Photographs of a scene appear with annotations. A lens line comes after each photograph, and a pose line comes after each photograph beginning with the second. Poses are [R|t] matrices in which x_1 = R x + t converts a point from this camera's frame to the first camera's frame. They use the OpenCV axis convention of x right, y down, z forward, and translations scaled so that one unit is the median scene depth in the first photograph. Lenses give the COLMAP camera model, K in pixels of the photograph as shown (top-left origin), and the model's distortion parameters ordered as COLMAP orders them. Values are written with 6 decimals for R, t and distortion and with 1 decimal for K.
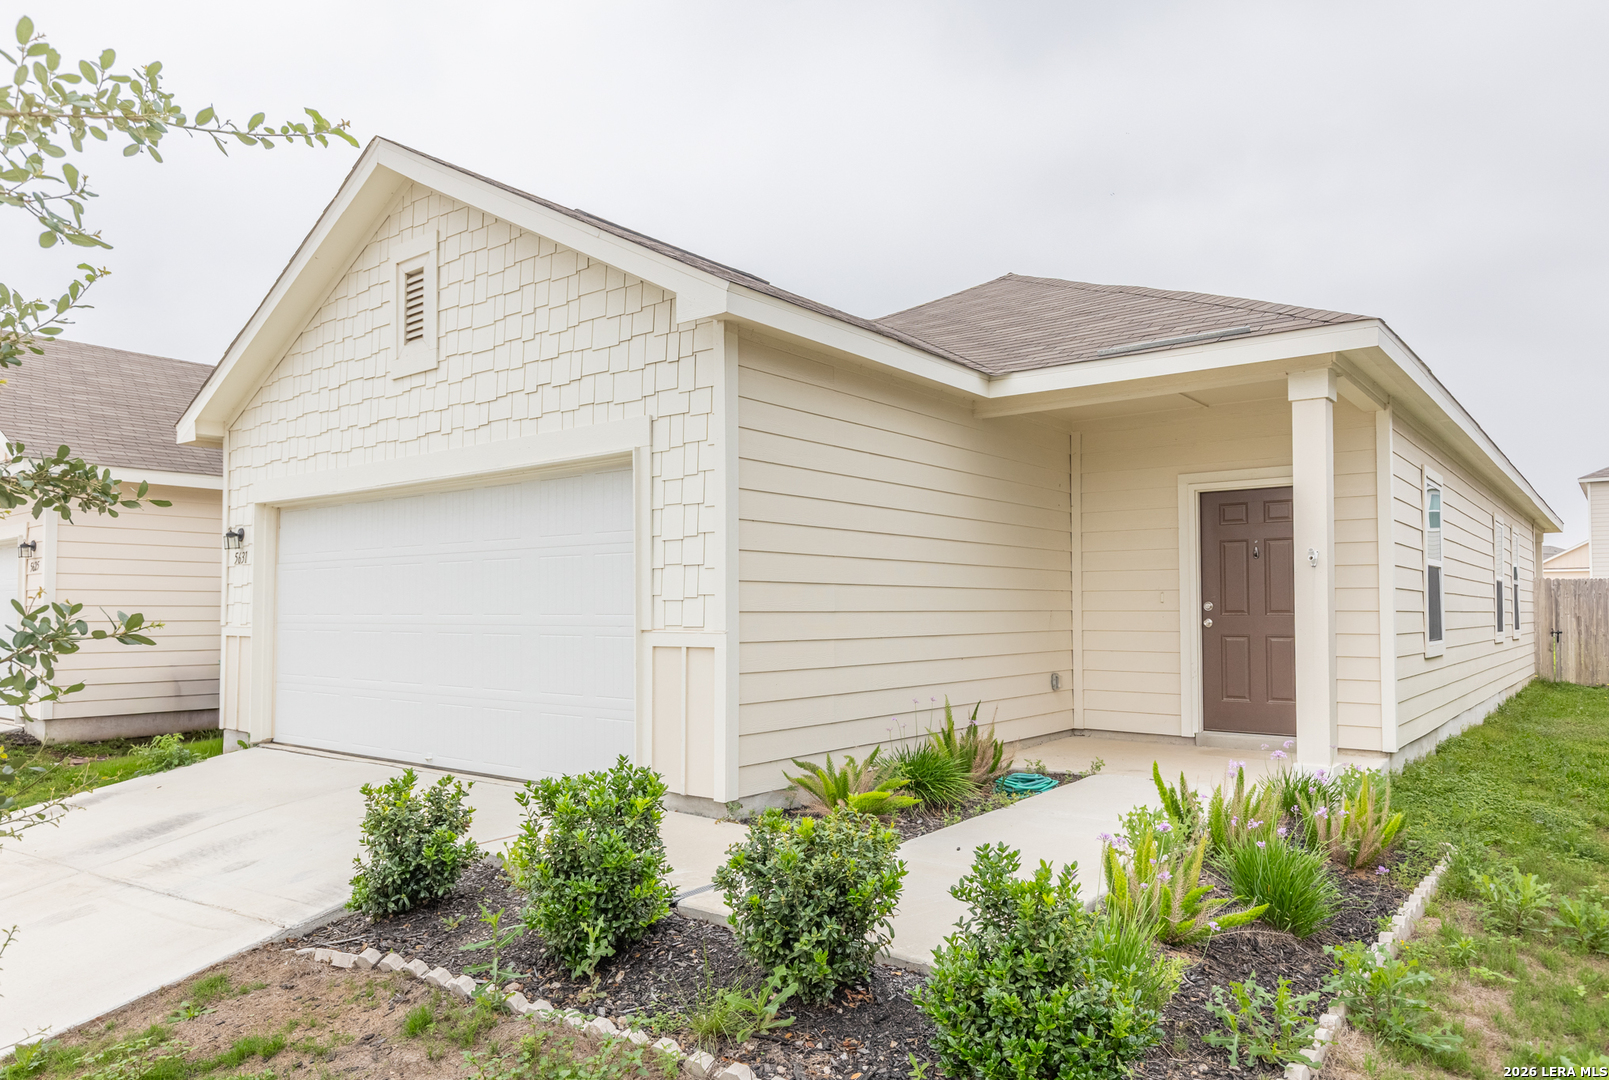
lens RADIAL K [[1074.4, 0, 803.2], [0, 1074.4, 544.5], [0, 0, 1]] dist [-0.000436, -0.000058]
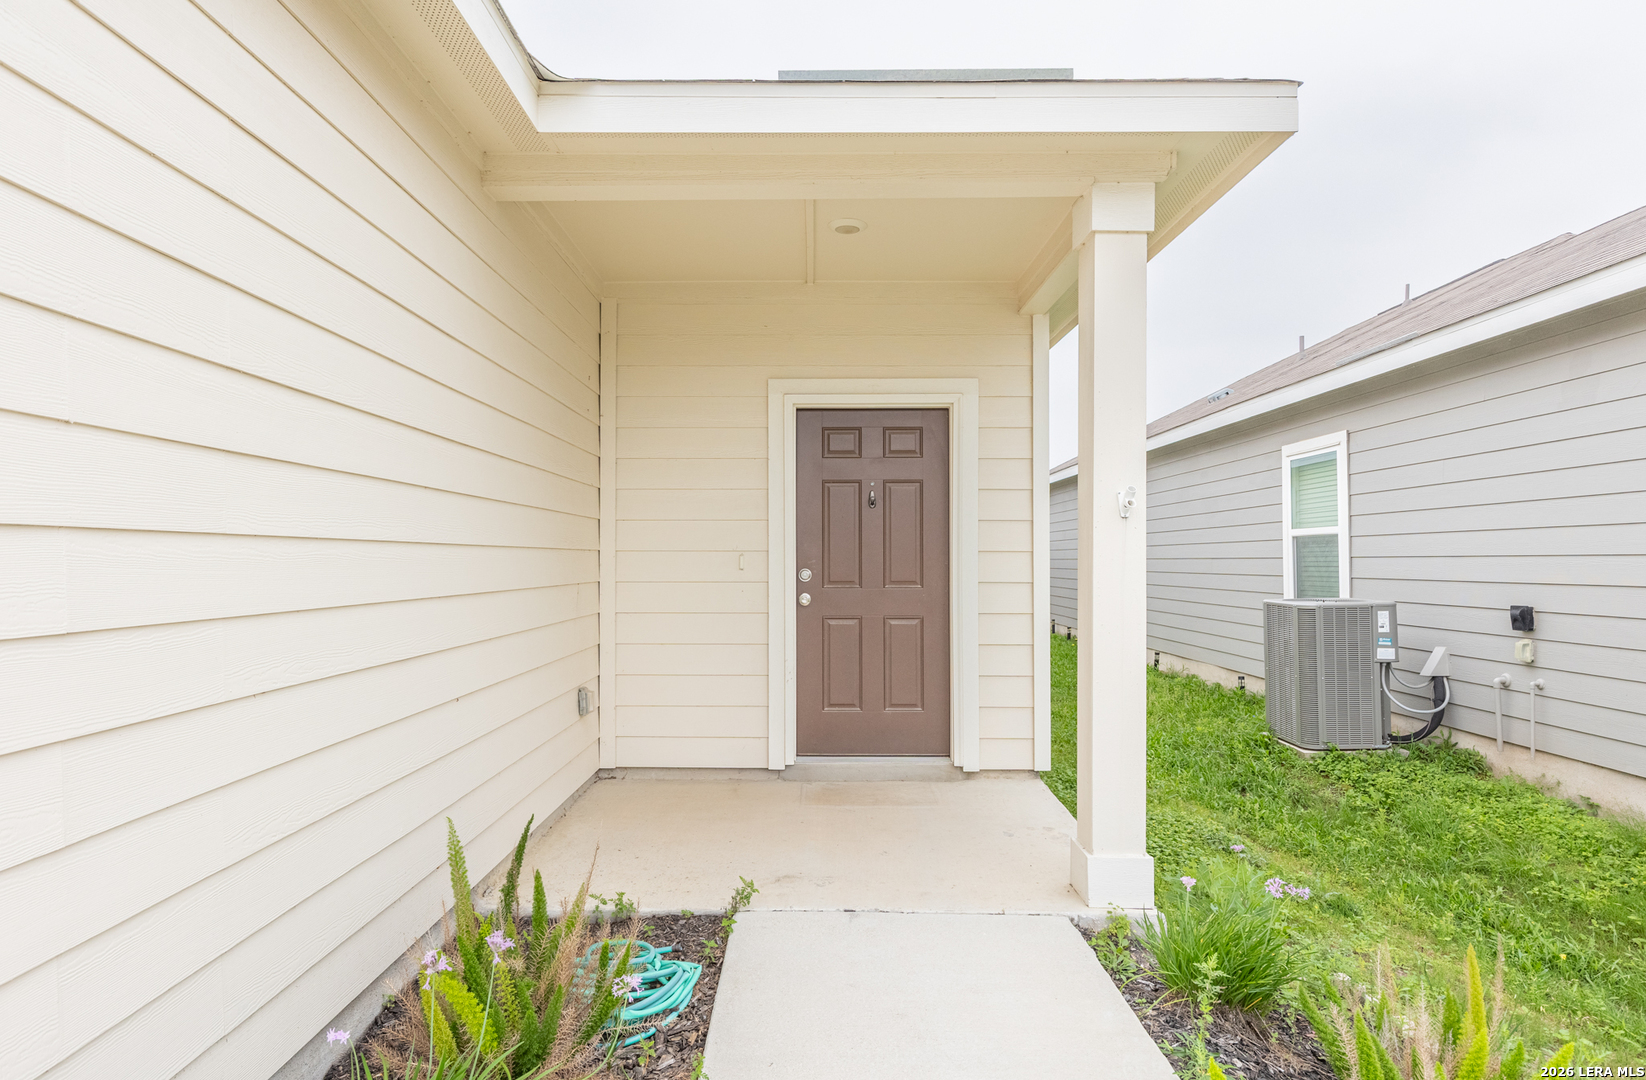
lens RADIAL K [[912.1, 0, 821.9], [0, 912.1, 544.6], [0, 0, 1]] dist [-0.000128, -0.000087]
pose [[0.793384, 0.011940, 0.608604, 0.030445], [-0.037766, 0.998847, 0.029636, 0.020481], [-0.607548, -0.046497, 0.792921, 0.535872]]
